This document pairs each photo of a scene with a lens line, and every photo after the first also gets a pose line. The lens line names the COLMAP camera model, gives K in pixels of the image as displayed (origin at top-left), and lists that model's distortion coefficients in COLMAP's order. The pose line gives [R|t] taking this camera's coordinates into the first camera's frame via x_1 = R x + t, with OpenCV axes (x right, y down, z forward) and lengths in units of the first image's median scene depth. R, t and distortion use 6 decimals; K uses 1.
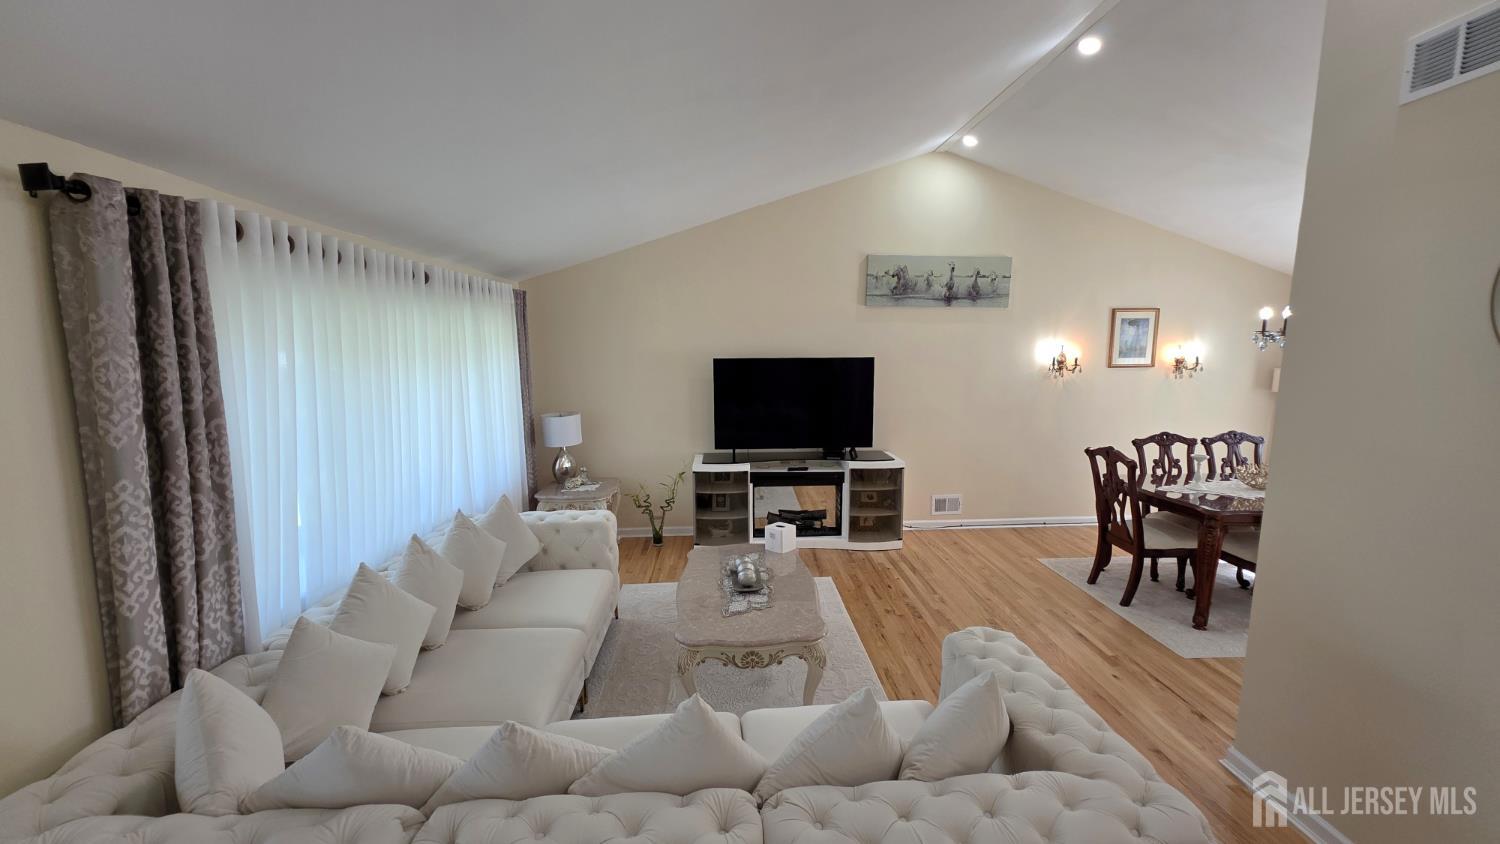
lens RADIAL K [[597.7, 0, 754.4], [0, 597.7, 428.5], [0, 0, 1]] dist [0.001852, 0.000172]
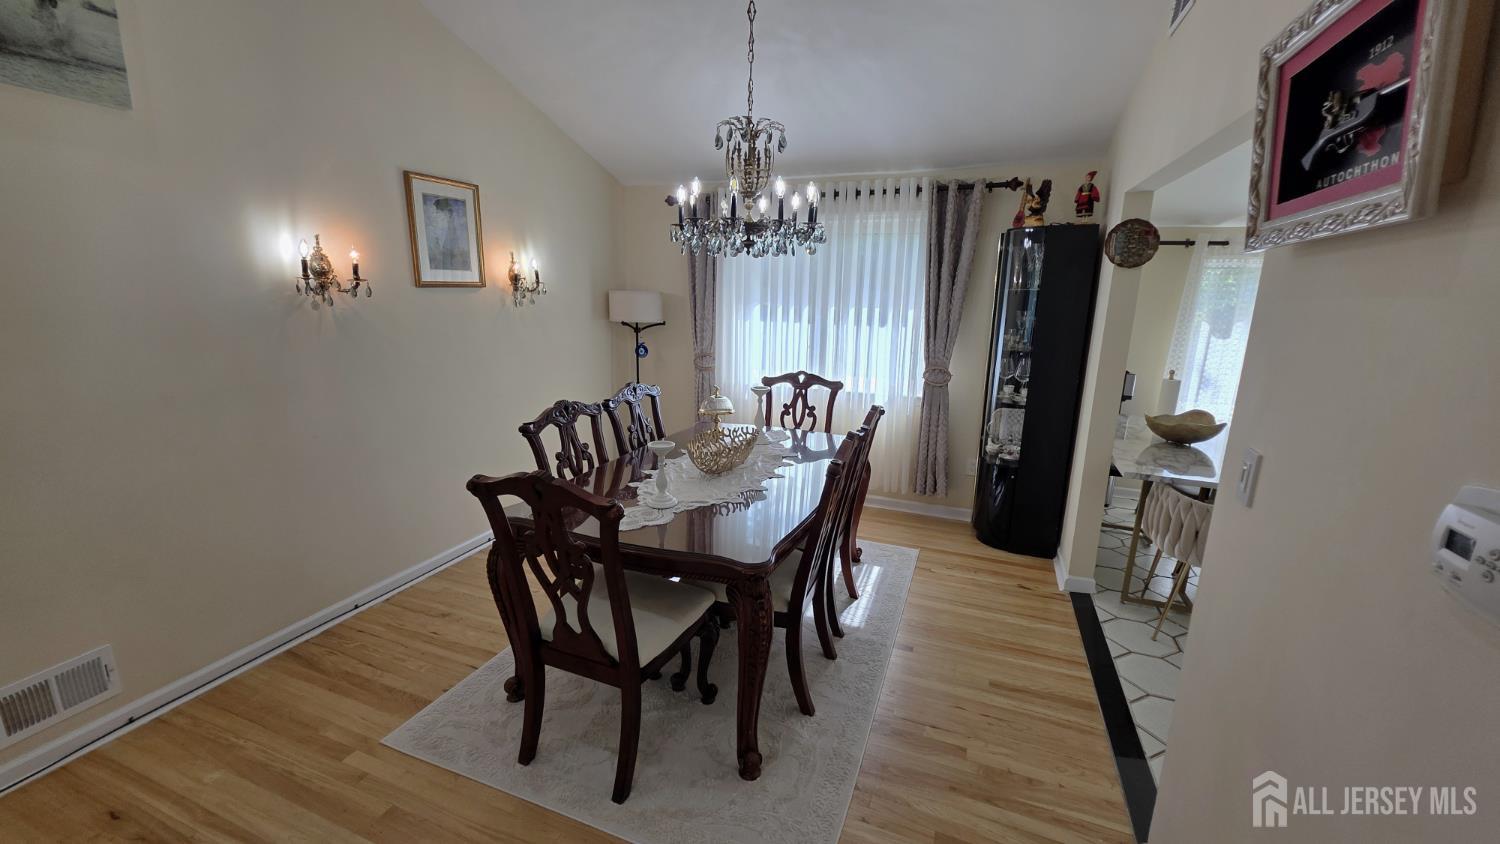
lens RADIAL K [[597.7, 0, 754.4], [0, 597.7, 428.5], [0, 0, 1]] dist [0.001852, 0.000172]
pose [[0.411772, -0.196662, 0.889814, 0.218705], [0.100397, 0.980282, 0.170197, -0.038925], [-0.905740, 0.019252, 0.423397, 0.508789]]
